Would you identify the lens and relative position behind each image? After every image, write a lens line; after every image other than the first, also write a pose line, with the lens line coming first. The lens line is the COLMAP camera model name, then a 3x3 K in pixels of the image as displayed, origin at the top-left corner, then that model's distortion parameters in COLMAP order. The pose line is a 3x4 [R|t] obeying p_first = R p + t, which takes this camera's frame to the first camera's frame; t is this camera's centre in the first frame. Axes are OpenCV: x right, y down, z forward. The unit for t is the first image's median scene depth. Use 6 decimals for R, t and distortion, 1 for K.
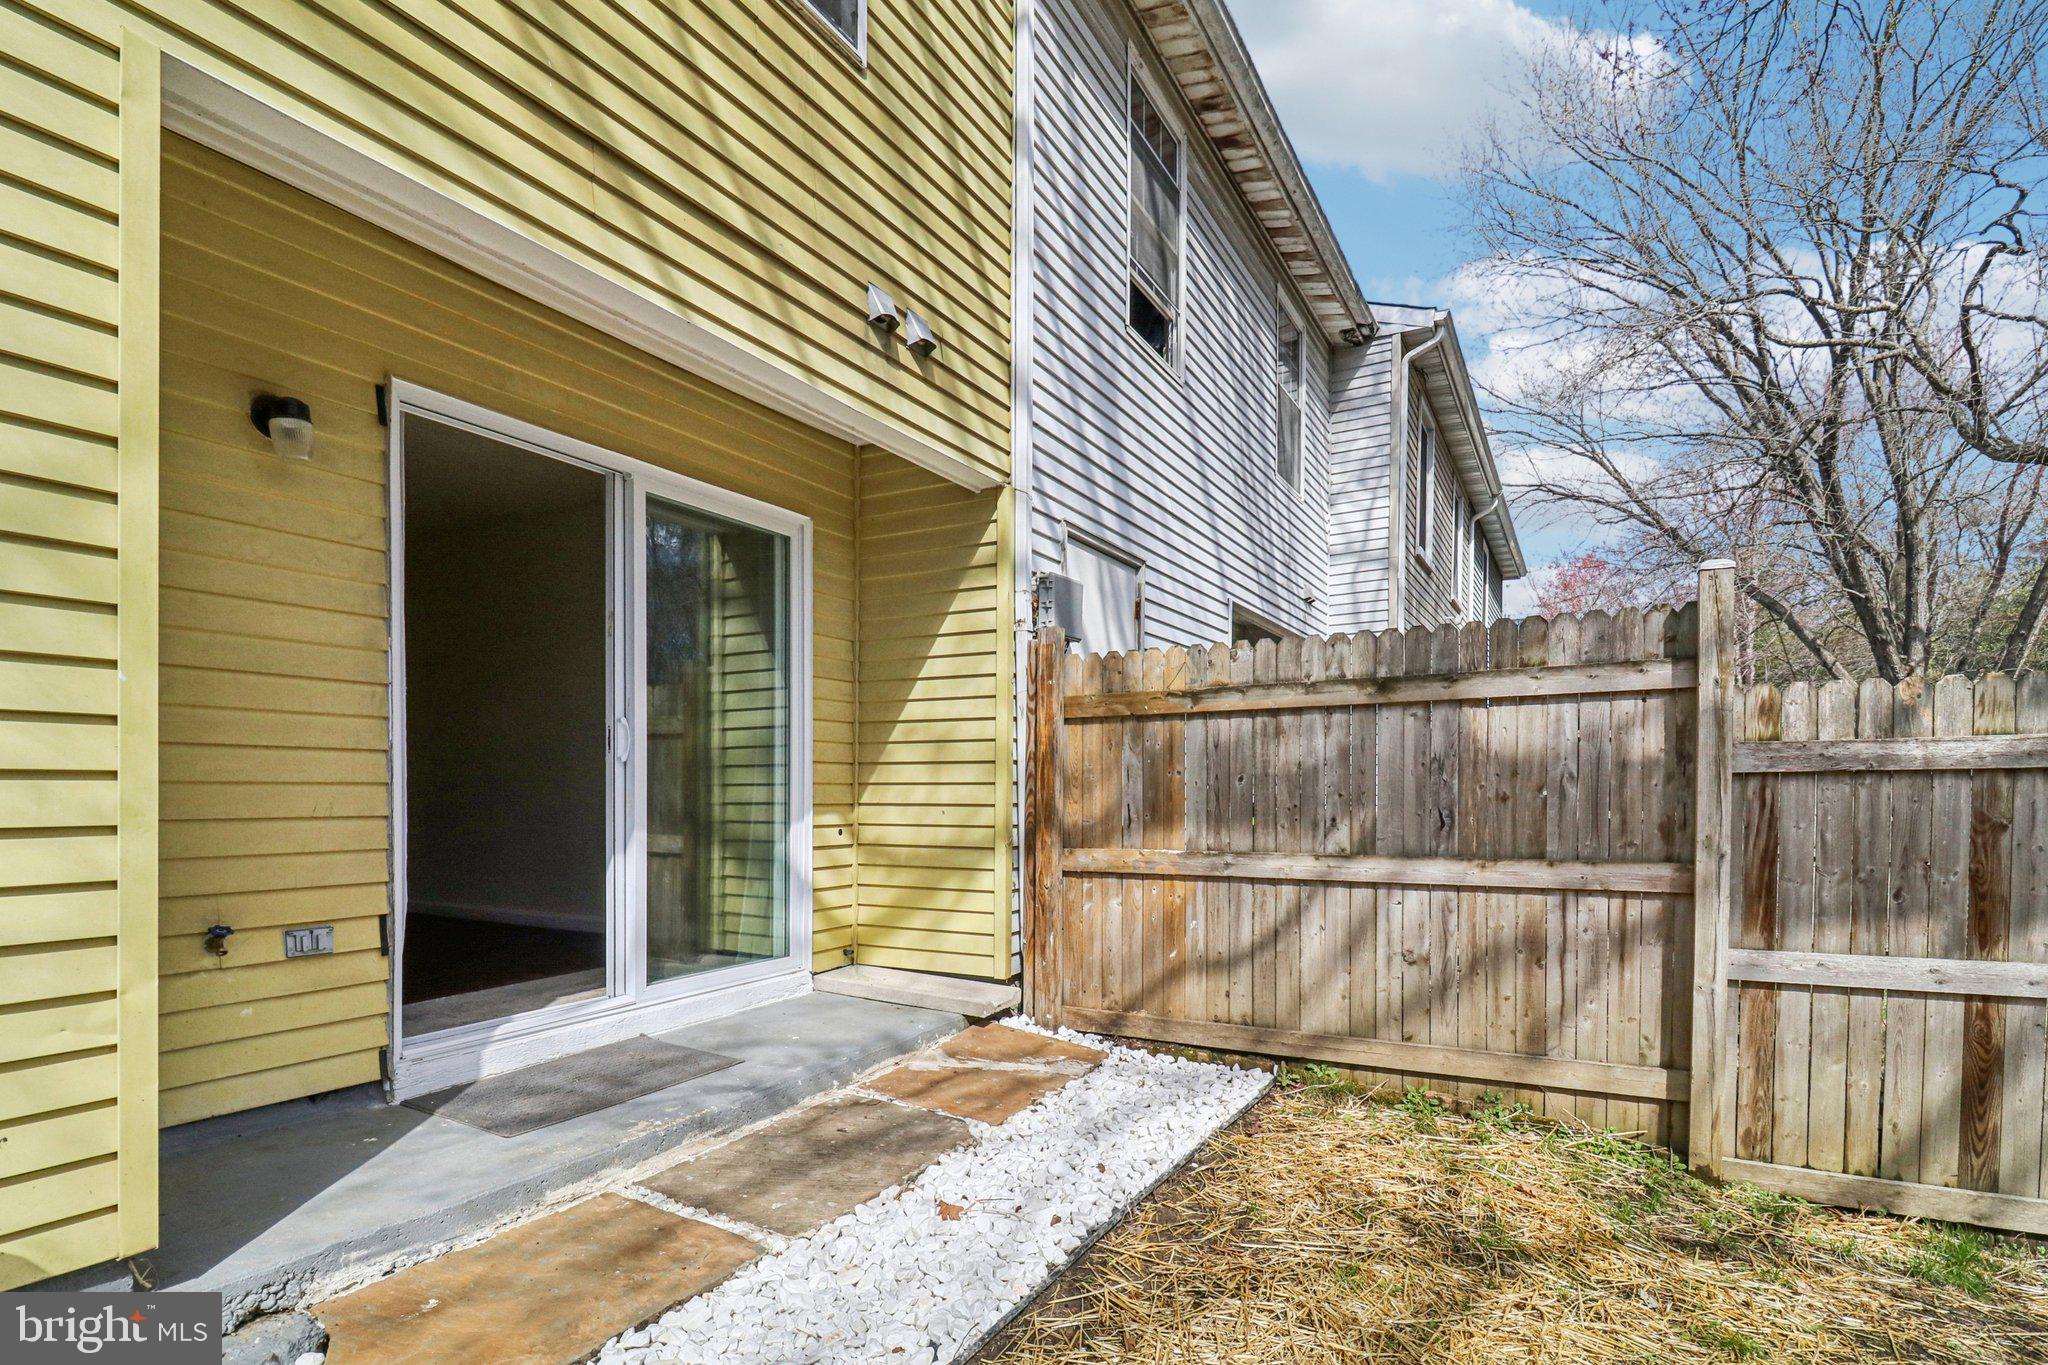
lens RADIAL K [[1001.0, 0, 1034.6], [0, 1001.0, 811.6], [0, 0, 1]] dist [-0.003680, -0.000186]
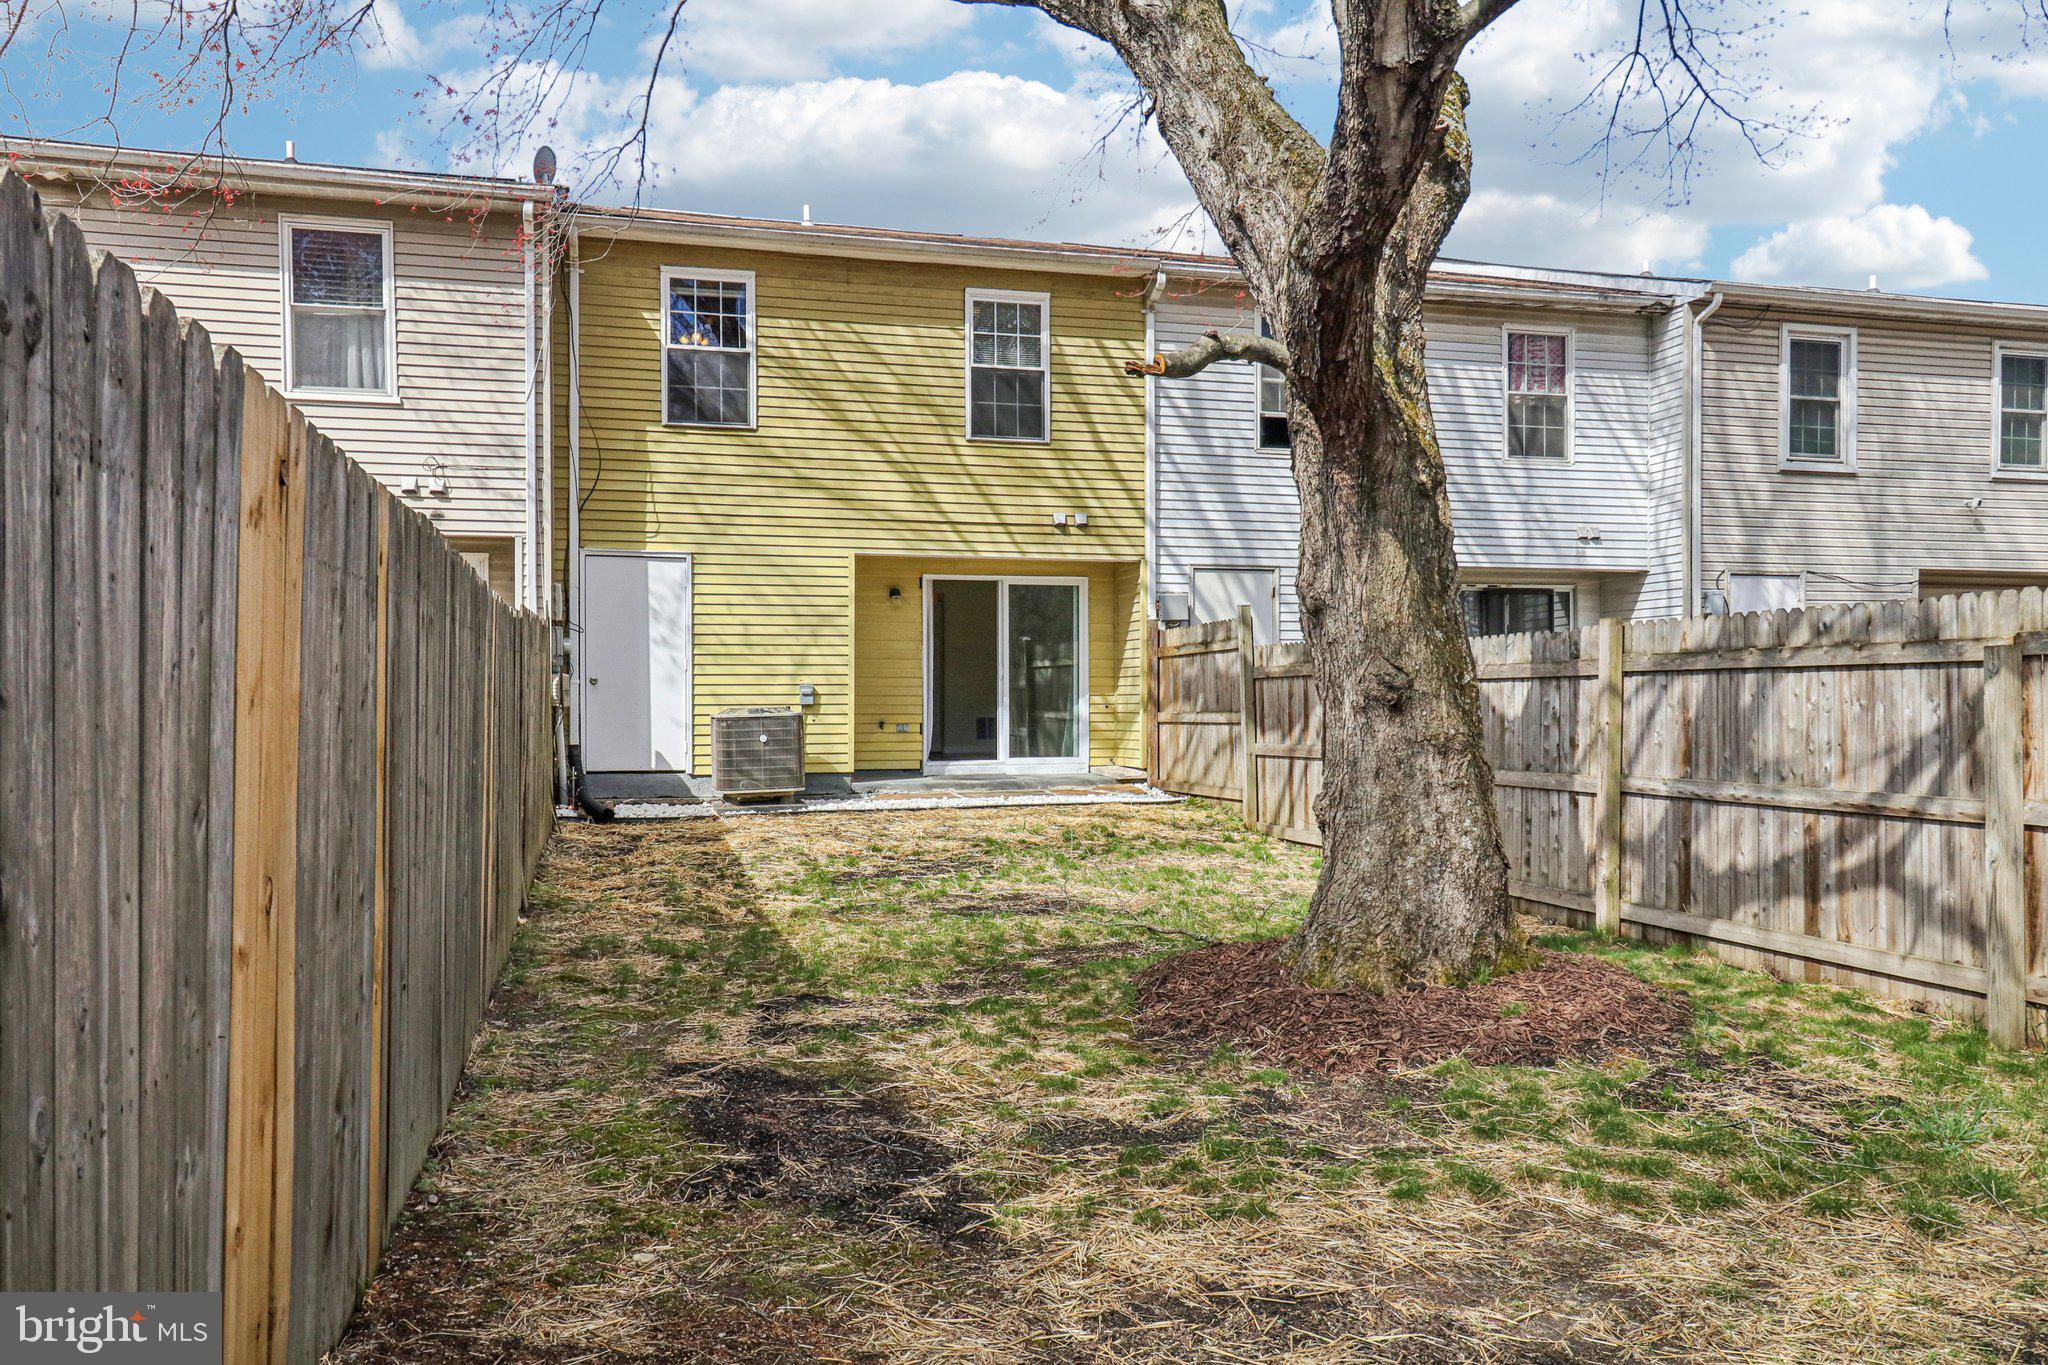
lens RADIAL K [[1549.8, 0, 1020.2], [0, 1549.8, 677.4], [0, 0, 1]] dist [0.006504, -0.000584]
pose [[0.698455, -0.005360, -0.715634, 2.429492], [-0.017593, 0.999541, -0.024656, 0.047987], [0.715438, 0.029811, 0.698040, -1.783965]]
